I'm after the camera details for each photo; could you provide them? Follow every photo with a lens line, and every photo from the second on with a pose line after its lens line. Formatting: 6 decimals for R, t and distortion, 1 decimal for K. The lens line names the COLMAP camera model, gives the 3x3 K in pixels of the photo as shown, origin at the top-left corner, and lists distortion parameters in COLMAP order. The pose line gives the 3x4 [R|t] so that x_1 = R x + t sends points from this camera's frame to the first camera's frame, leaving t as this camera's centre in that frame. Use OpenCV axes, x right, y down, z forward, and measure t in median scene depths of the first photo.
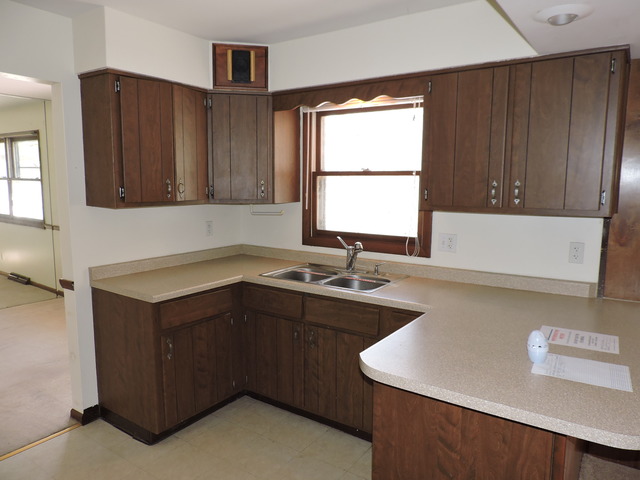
lens RADIAL K [[457.6, 0, 320.3], [0, 457.6, 235.0], [0, 0, 1]] dist [-0.024662, 0.017139]
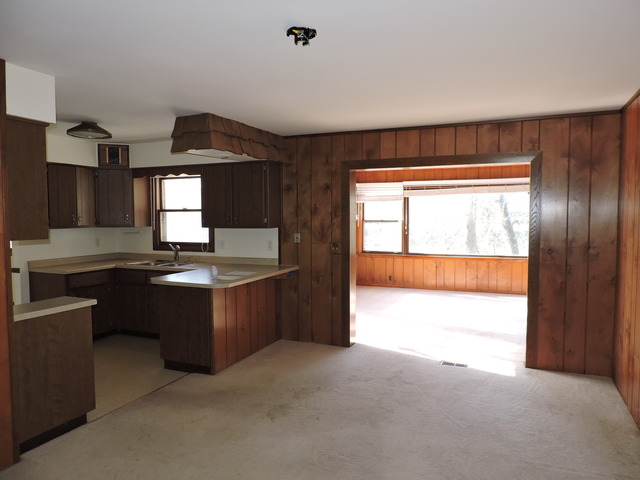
lens RADIAL K [[457.6, 0, 318.3], [0, 457.6, 243.9], [0, 0, 1]] dist [-0.024662, 0.017139]
pose [[0.982879, -0.018088, 0.183363, 0.309835], [0.027938, 0.998294, -0.051278, 0.121938], [-0.182122, 0.055522, 0.981707, -1.002246]]
